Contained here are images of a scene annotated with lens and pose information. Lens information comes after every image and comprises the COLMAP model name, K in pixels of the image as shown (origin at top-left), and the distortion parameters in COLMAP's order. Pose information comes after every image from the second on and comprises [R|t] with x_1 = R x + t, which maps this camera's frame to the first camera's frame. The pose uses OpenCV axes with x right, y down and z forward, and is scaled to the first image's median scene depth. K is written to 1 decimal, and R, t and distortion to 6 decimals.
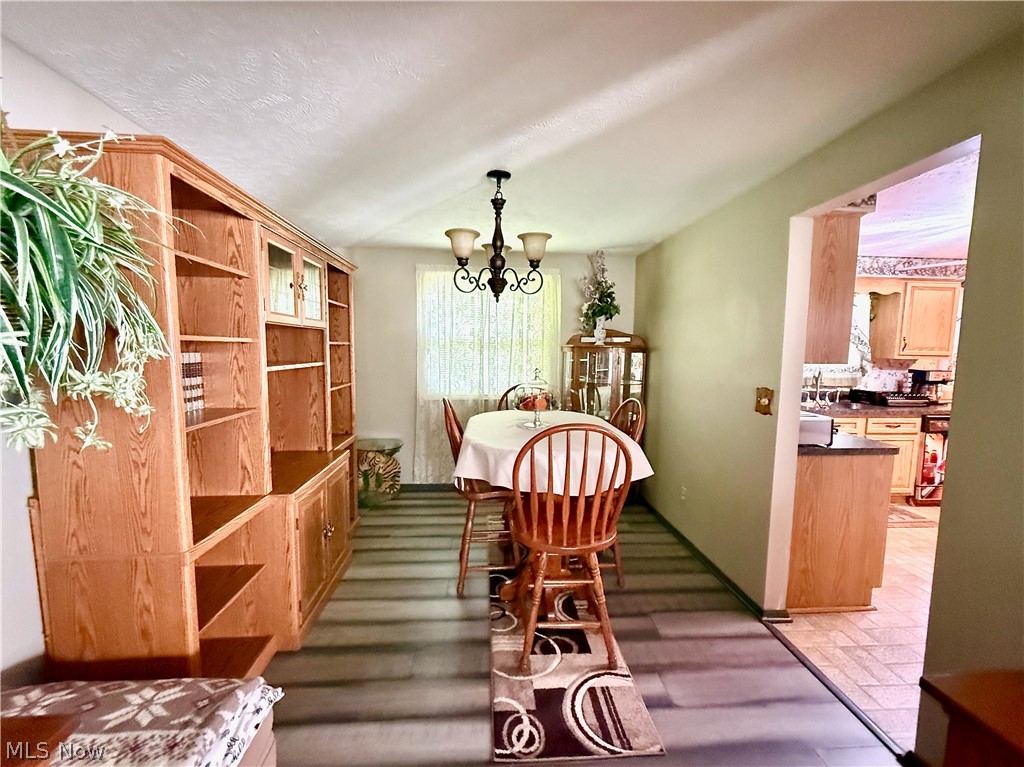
lens RADIAL K [[411.0, 0, 510.7], [0, 411.0, 384.4], [0, 0, 1]] dist [-0.000604, -0.000064]
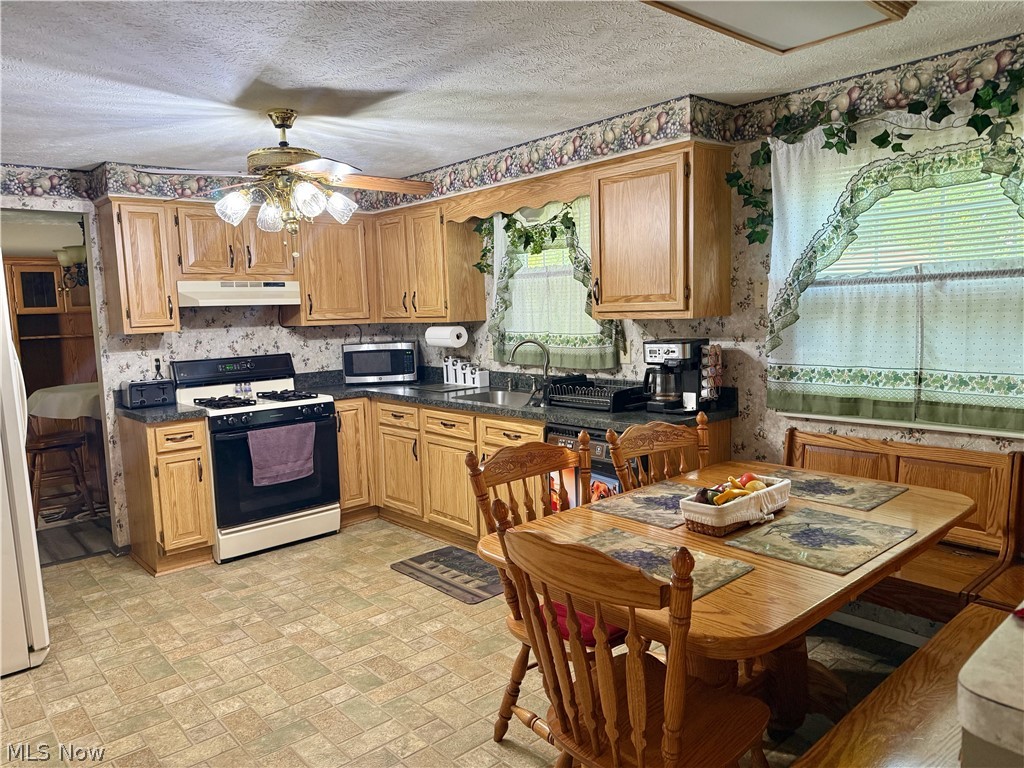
lens RADIAL K [[712.1, 0, 512.4], [0, 712.1, 386.2], [0, 0, 1]] dist [0.004102, 0.000698]
pose [[0.602443, 0.053811, -0.796346, 1.642907], [-0.032517, 0.998551, 0.042875, -0.014676], [0.797500, 0.000065, 0.603319, 0.378791]]
